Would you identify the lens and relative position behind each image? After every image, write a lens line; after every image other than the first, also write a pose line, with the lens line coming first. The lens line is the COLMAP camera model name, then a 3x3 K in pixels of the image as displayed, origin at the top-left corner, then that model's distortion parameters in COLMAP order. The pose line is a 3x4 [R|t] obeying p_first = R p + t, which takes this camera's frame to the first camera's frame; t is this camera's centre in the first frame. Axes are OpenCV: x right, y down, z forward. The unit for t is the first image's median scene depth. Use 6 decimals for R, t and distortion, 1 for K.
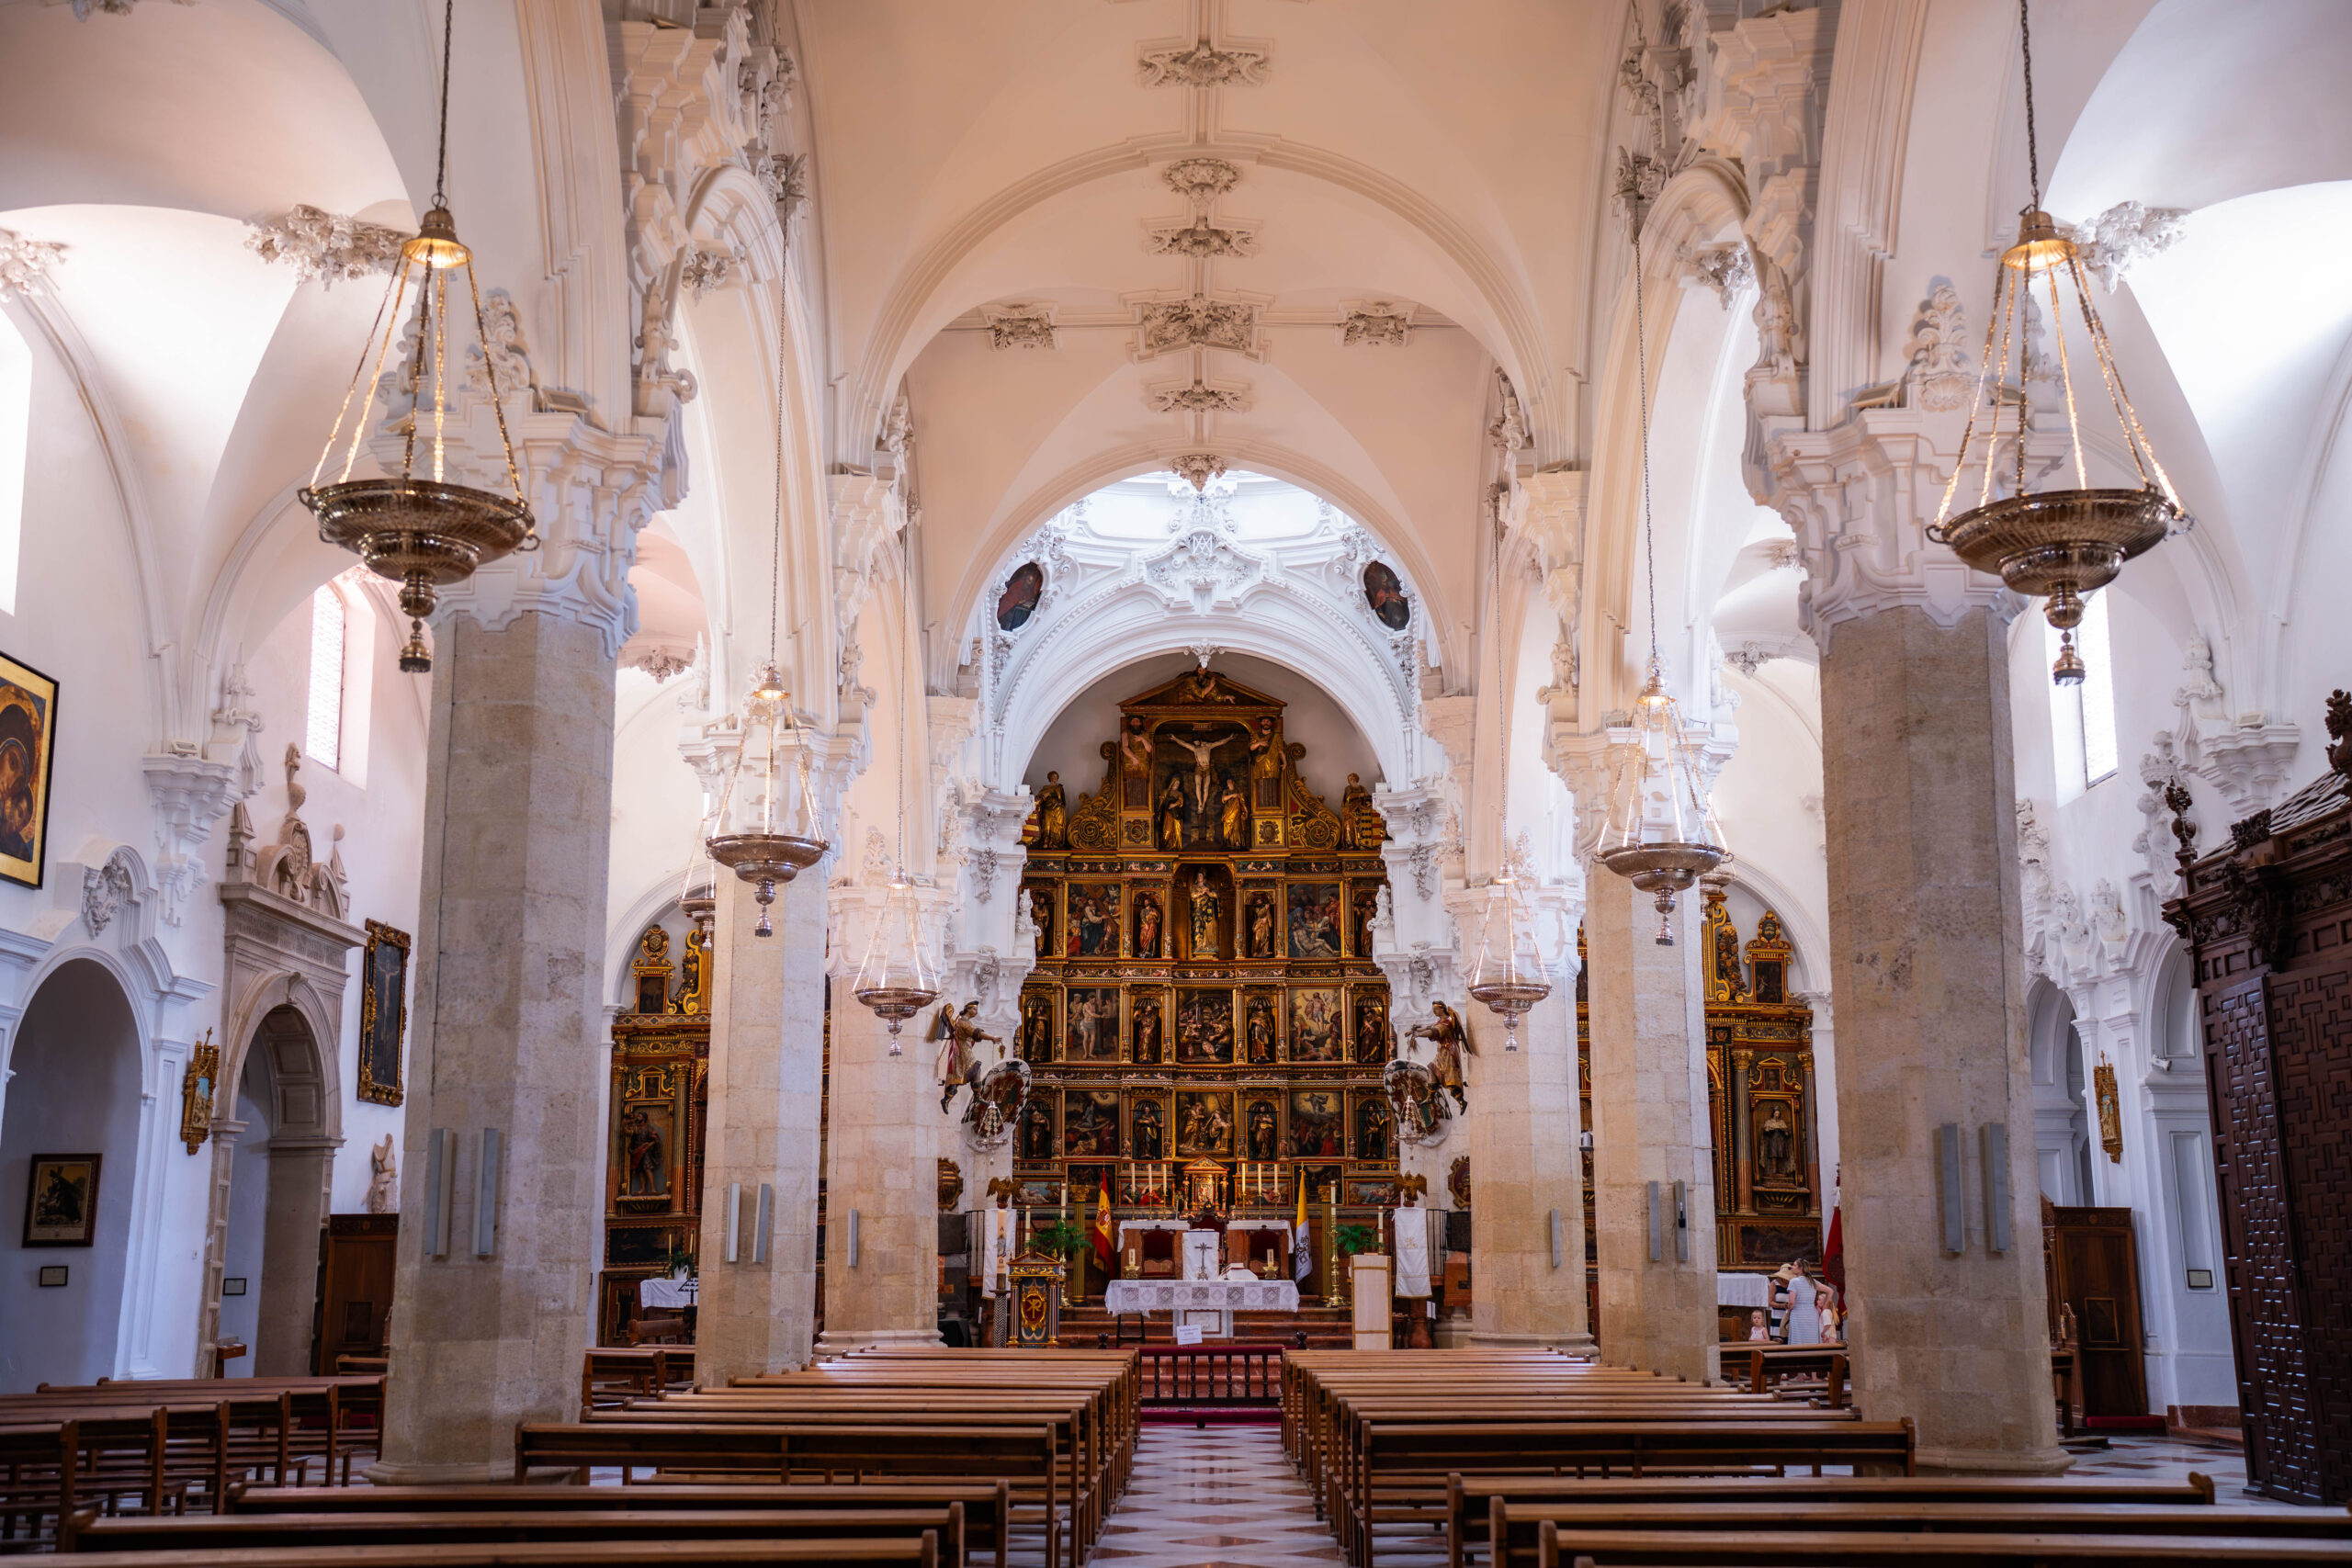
lens RADIAL K [[2519.2, 0, 1172.4], [0, 2519.2, 781.9], [0, 0, 1]] dist [0.016089, 0.000000]
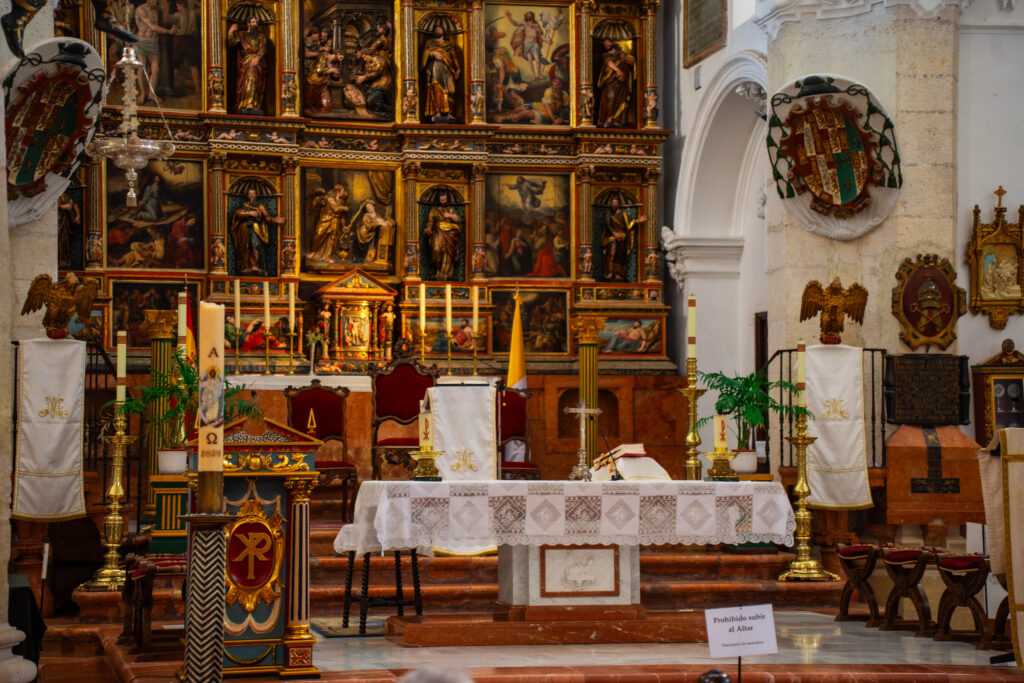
lens RADIAL K [[2114.0, 0, 514.8], [0, 2114.0, 340.0], [0, 0, 1]] dist [0.541322, 0.000000]
pose [[0.968833, 0.011439, 0.247449, -0.074483], [-0.045091, 0.990388, 0.130762, 0.095560], [-0.243575, -0.137844, 0.960037, 0.496313]]
